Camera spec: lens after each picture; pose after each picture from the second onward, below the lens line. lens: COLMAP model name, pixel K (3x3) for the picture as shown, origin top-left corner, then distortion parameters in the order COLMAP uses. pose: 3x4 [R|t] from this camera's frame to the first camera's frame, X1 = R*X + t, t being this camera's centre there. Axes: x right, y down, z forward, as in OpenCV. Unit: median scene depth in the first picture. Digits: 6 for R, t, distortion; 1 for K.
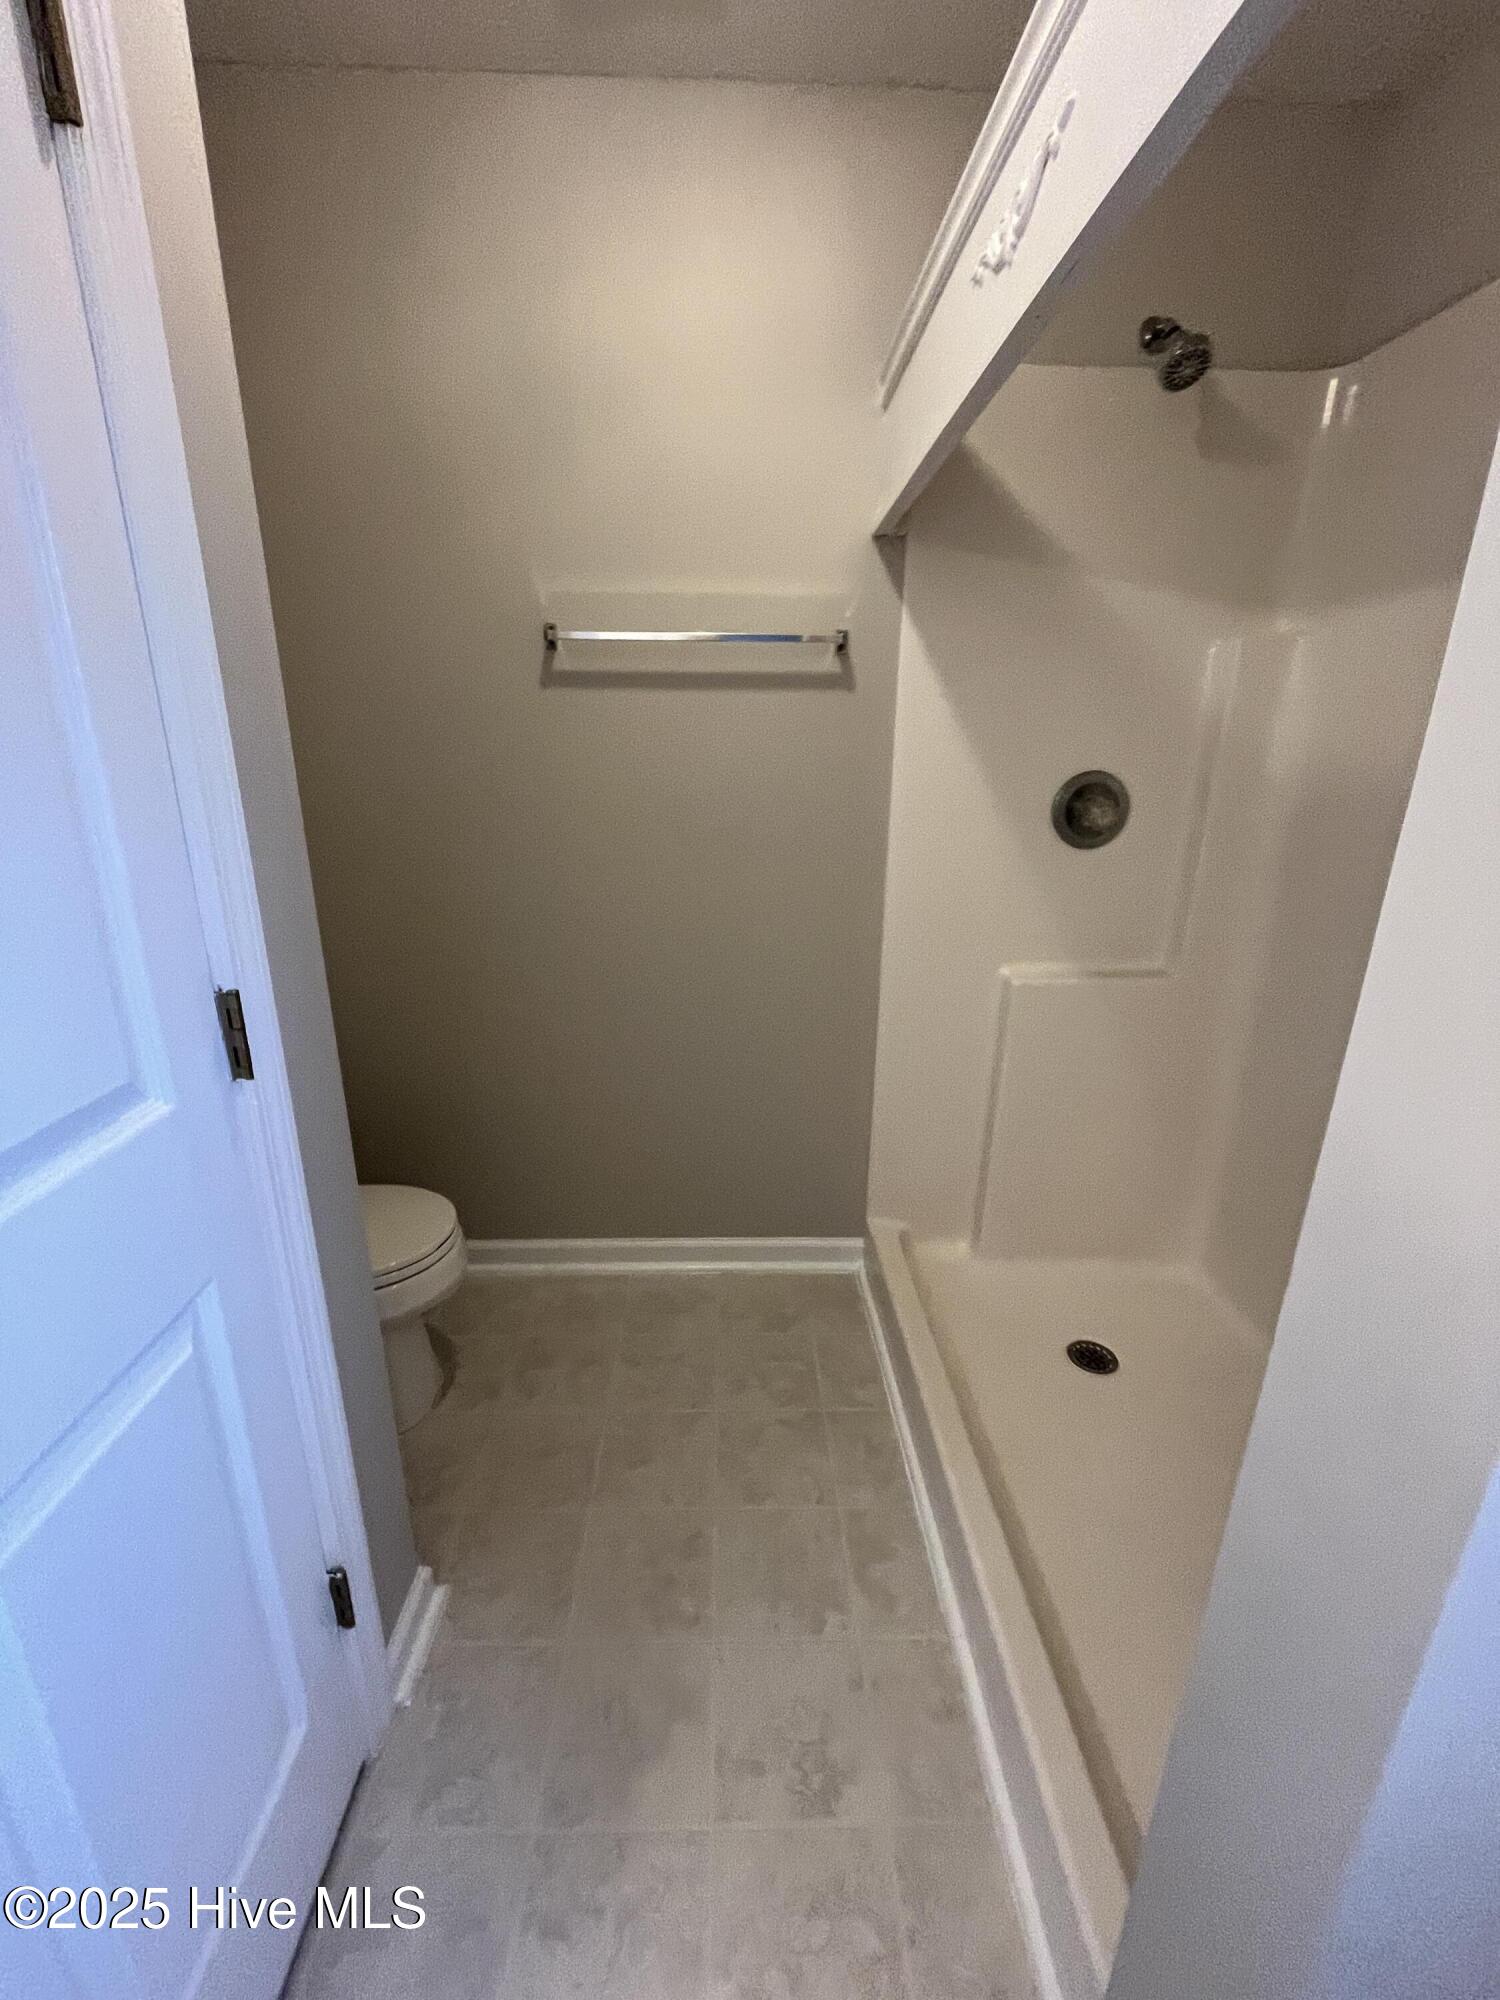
lens RADIAL K [[812.7, 0, 750.0], [0, 812.7, 1000.0], [0, 0, 1]] dist [-0.000833, -0.000121]
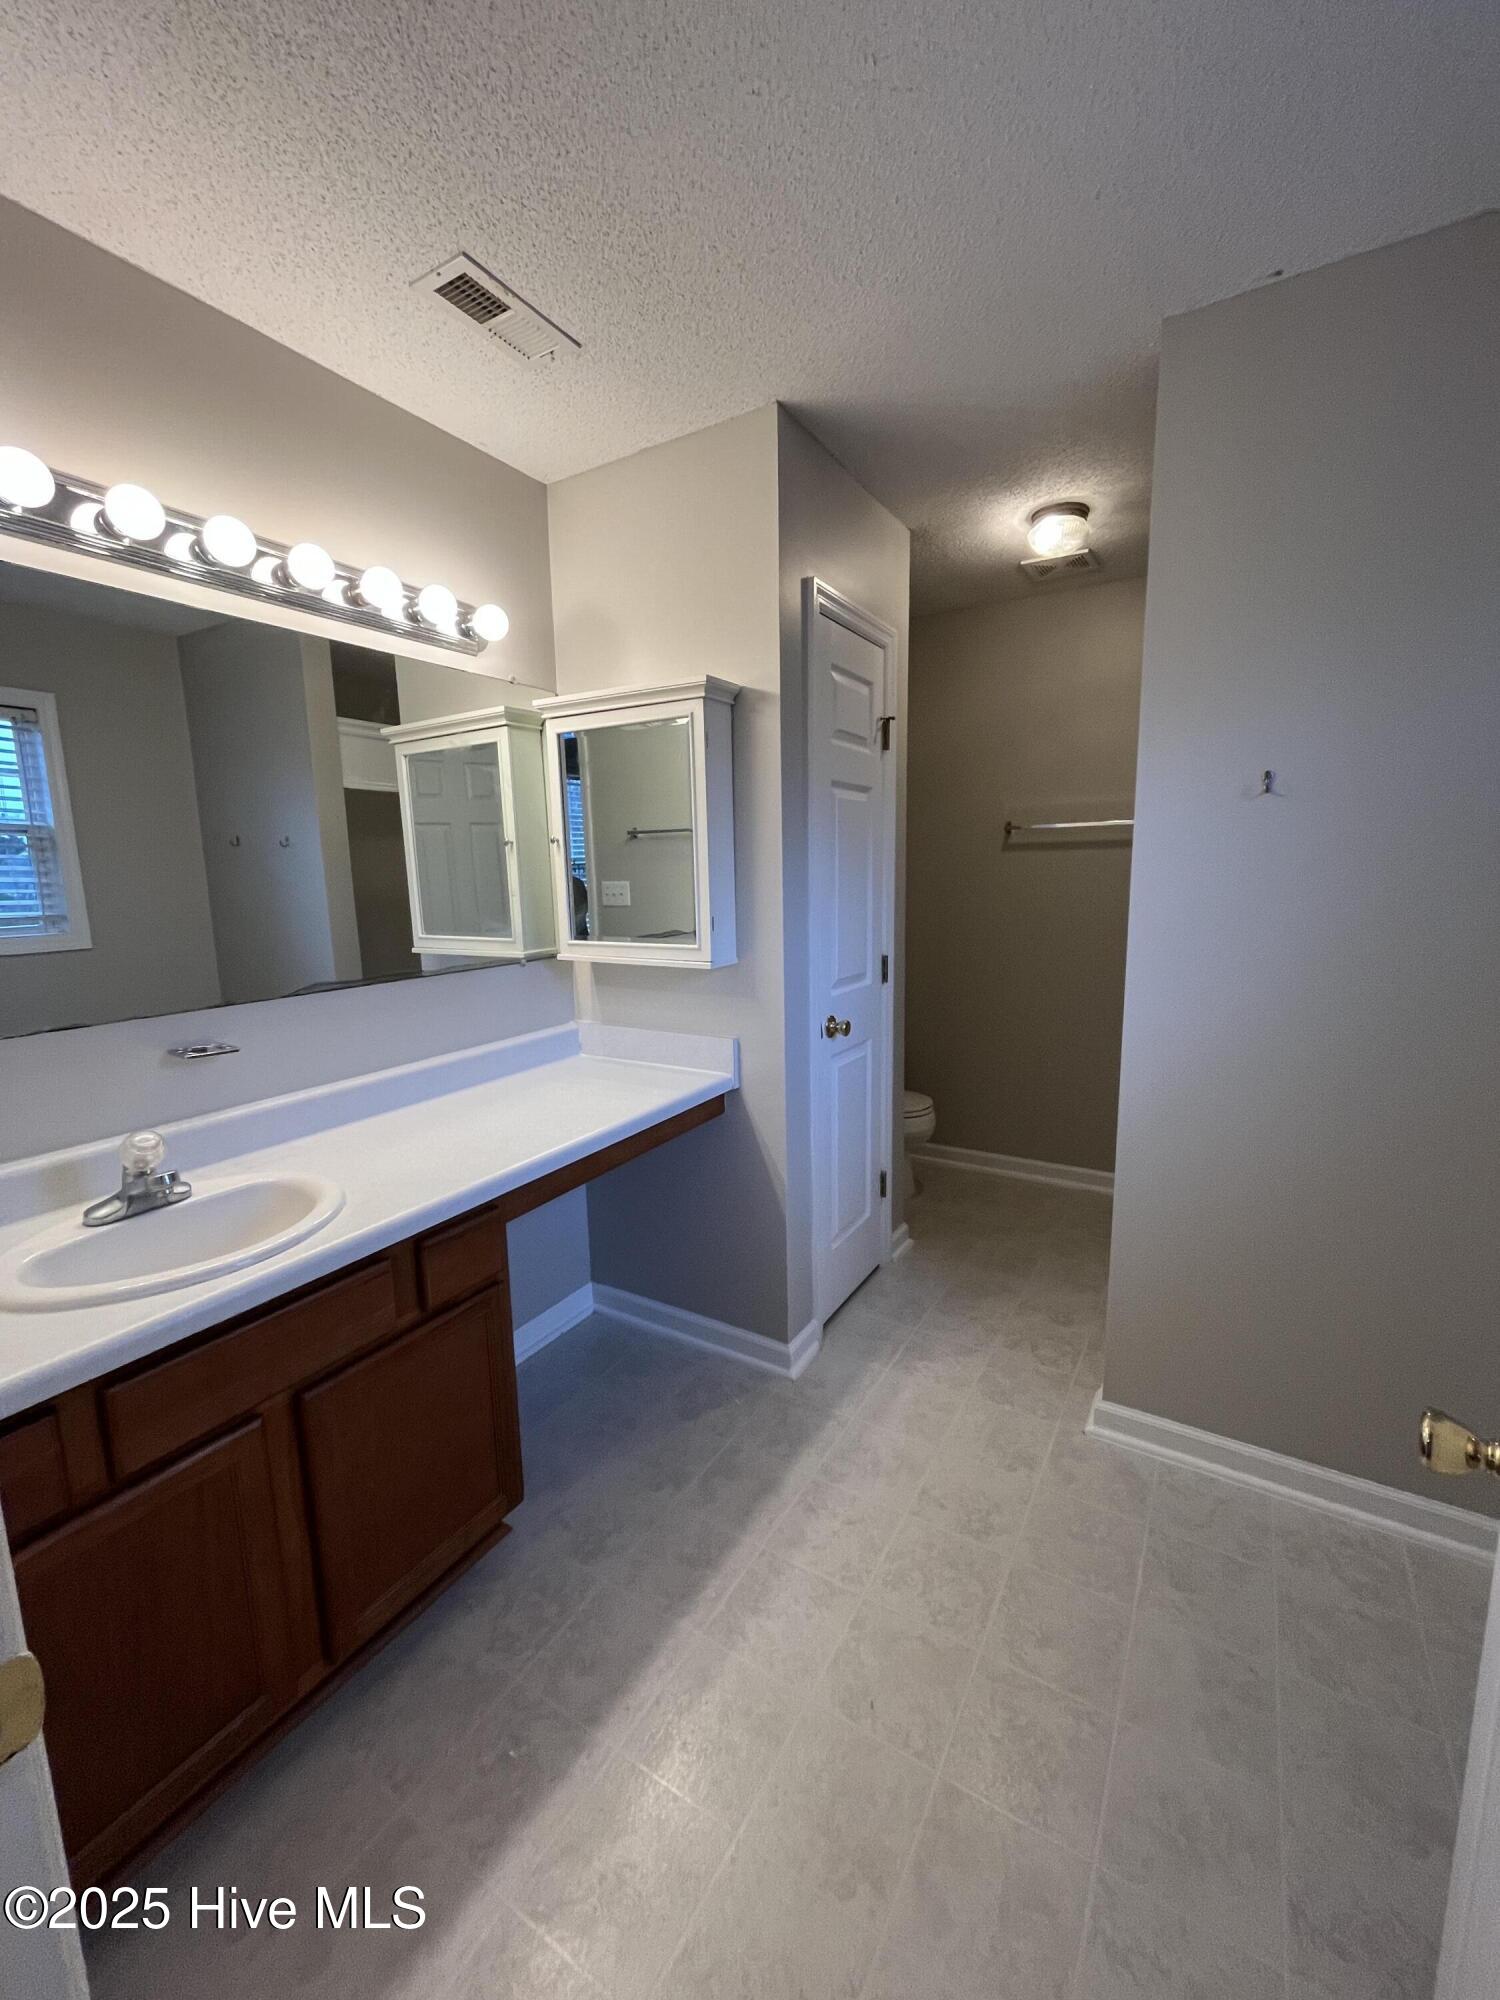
lens RADIAL K [[812.7, 0, 750.0], [0, 812.7, 1000.0], [0, 0, 1]] dist [-0.000833, -0.000121]
pose [[0.835961, 0.058441, -0.545668, 0.356627], [-0.134059, 0.985937, -0.099784, 0.274978], [0.532163, 0.156568, 0.832039, -0.992938]]
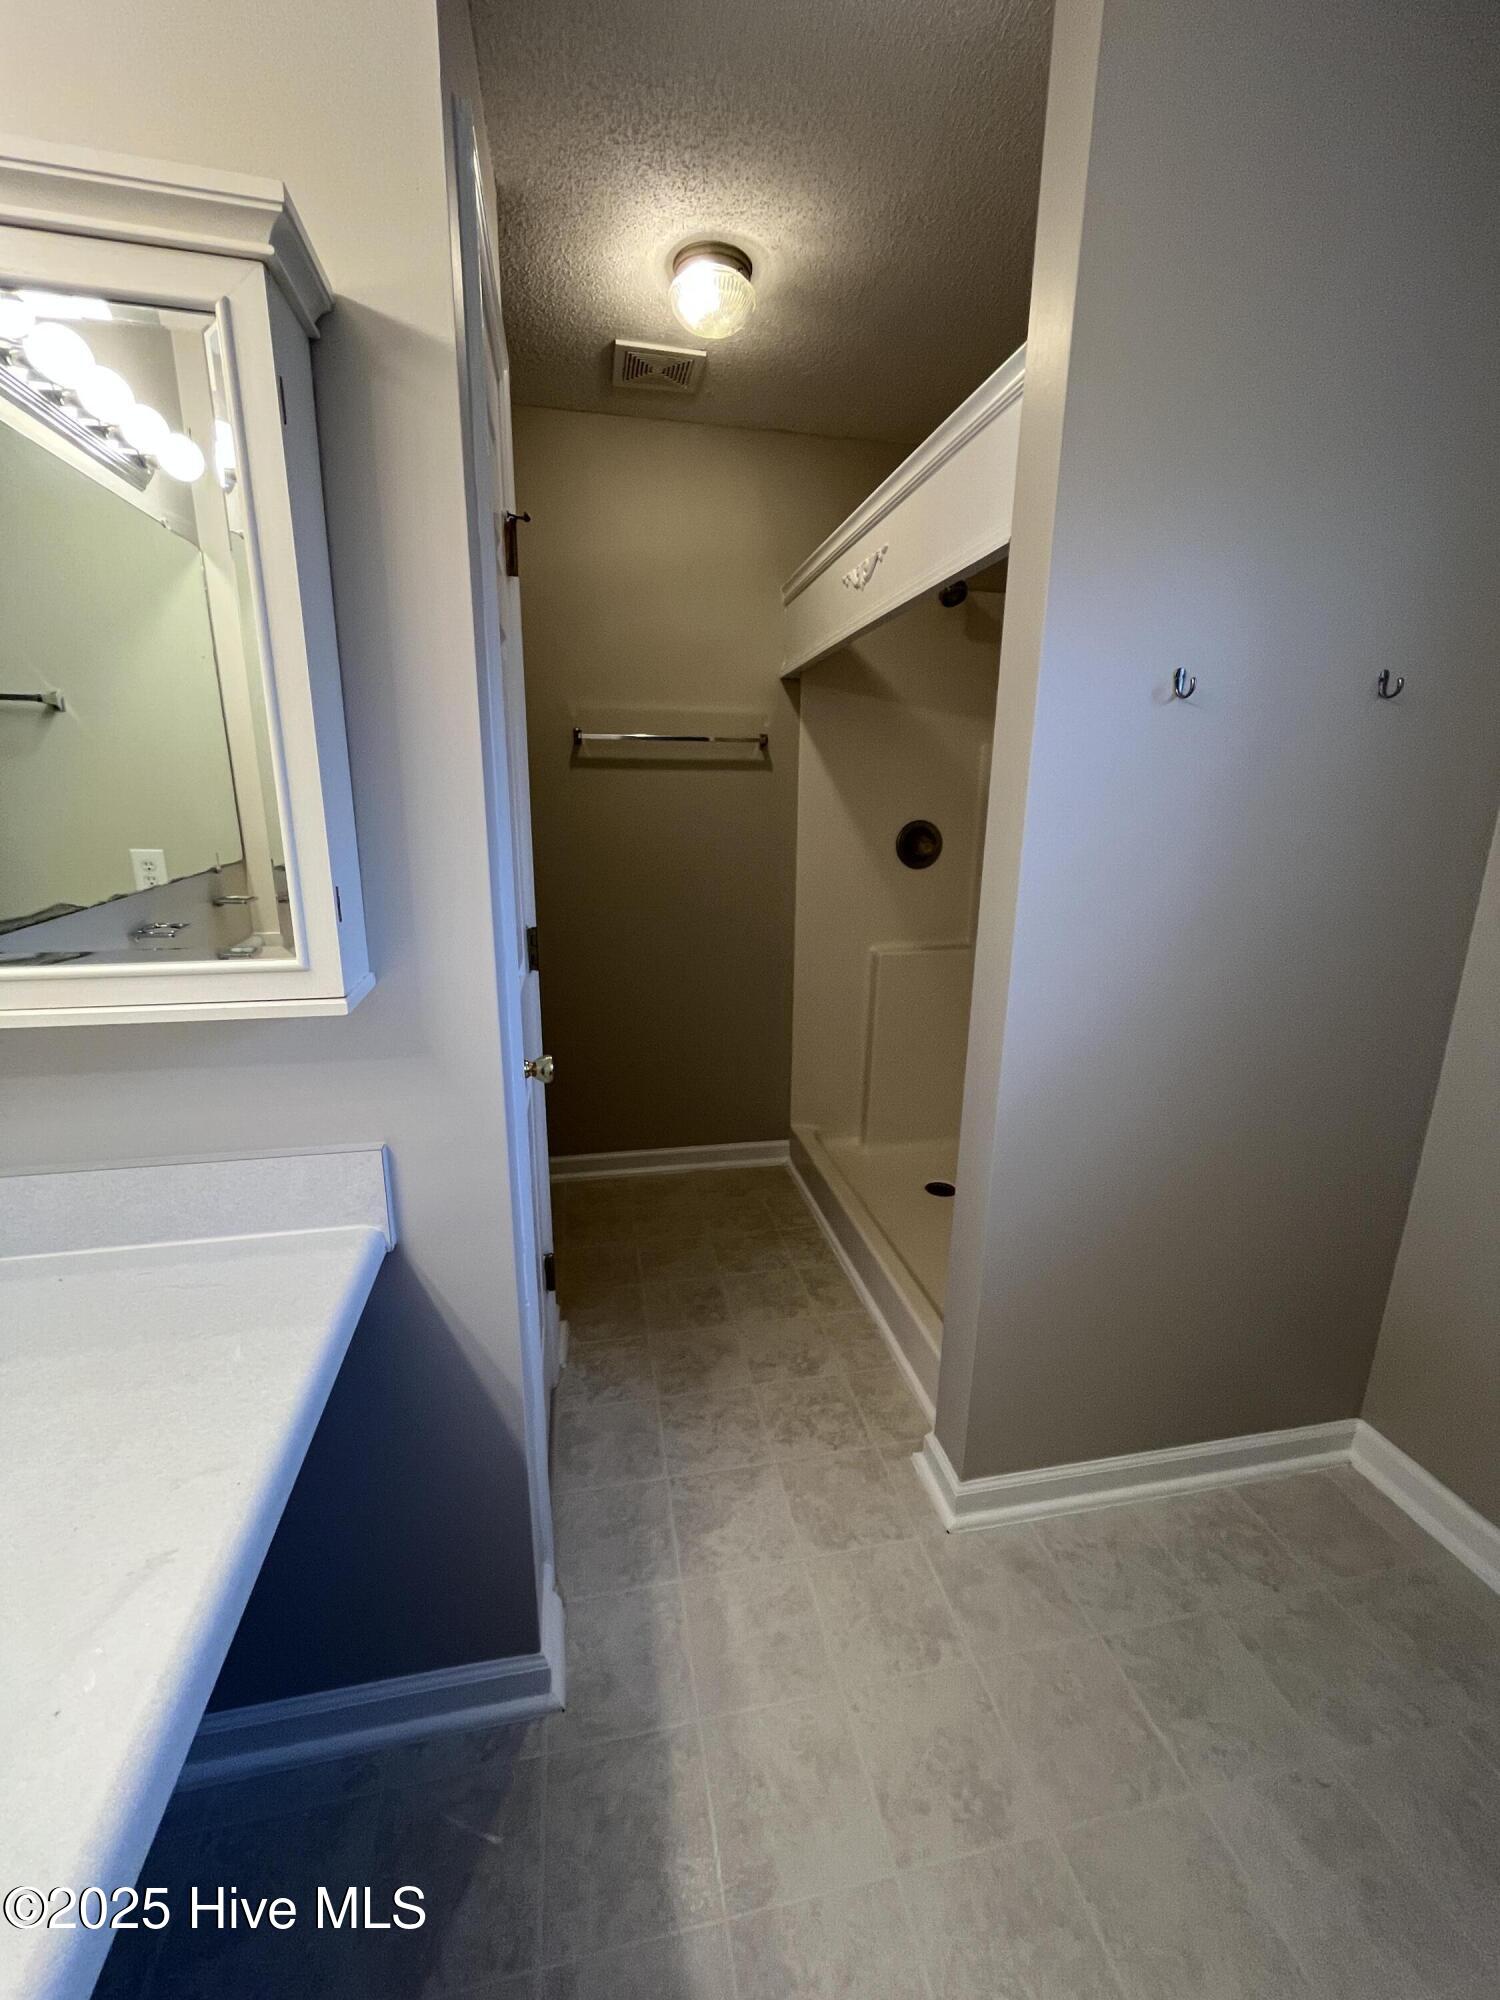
lens RADIAL K [[812.7, 0, 750.0], [0, 812.7, 1000.0], [0, 0, 1]] dist [-0.000833, -0.000121]
pose [[0.985193, -0.041068, 0.166459, -0.203520], [0.049598, 0.997643, -0.047416, 0.141944], [-0.164119, 0.054970, 0.984908, -0.546893]]
